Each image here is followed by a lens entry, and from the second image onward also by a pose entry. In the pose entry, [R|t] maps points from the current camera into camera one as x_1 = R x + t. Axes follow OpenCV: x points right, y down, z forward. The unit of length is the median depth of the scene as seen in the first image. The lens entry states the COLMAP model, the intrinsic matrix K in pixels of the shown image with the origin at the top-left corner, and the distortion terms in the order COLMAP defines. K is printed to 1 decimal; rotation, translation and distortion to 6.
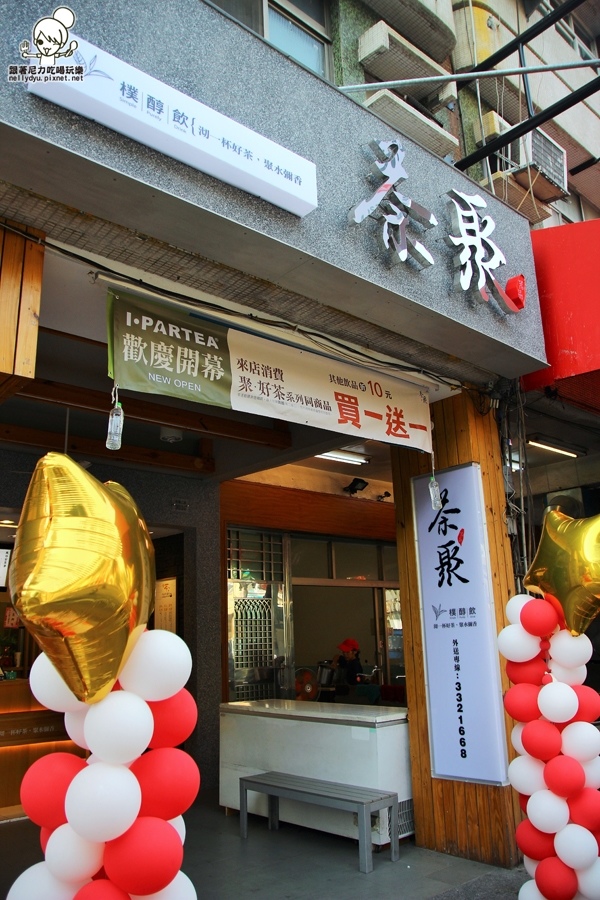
lens RADIAL K [[710.3, 0, 301.3], [0, 710.3, 460.8], [0, 0, 1]] dist [-0.117614, 0.093069]
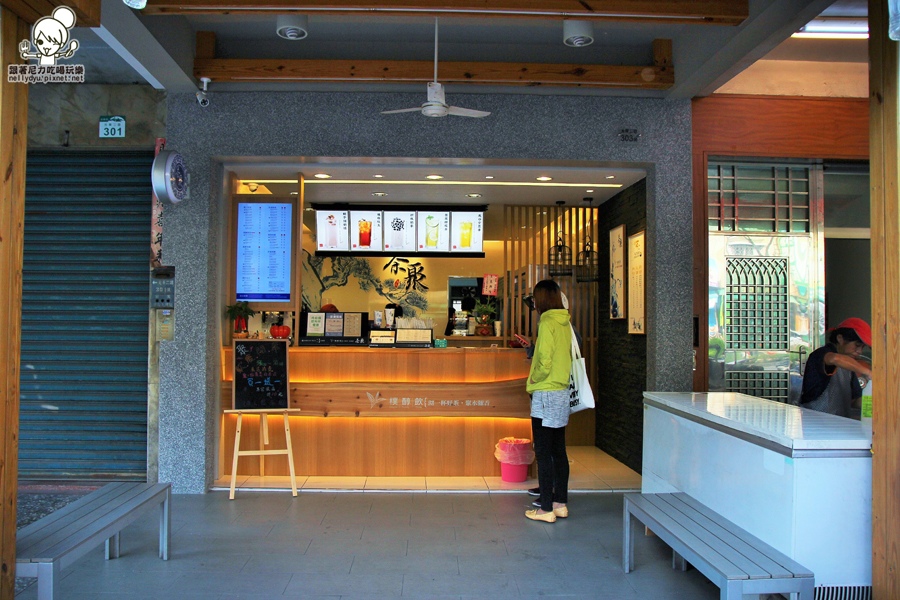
lens RADIAL K [[710.3, 0, 448.1], [0, 710.3, 309.6], [0, 0, 1]] dist [-0.117614, 0.093069]
pose [[0.761483, 0.026063, -0.647661, 0.407308], [0.128160, 0.973412, 0.189854, 0.182661], [0.635389, -0.227575, 0.737896, 0.662744]]
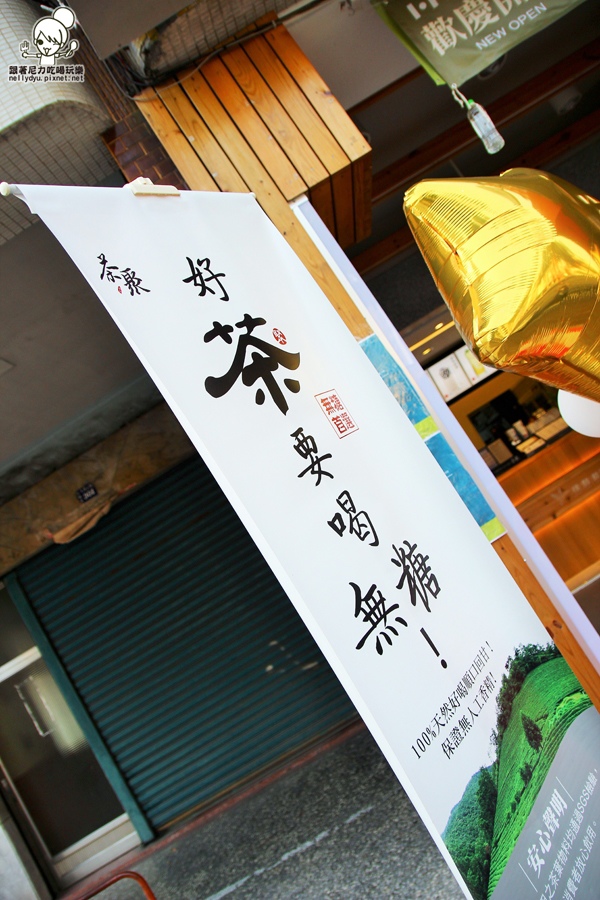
lens RADIAL K [[710.3, 0, 293.8], [0, 710.3, 465.1], [0, 0, 1]] dist [-0.117614, 0.093069]
pose [[0.589369, -0.431699, -0.682847, -0.013988], [0.644680, 0.760715, 0.075499, 0.043773], [0.486860, -0.484715, 0.726649, 0.106173]]
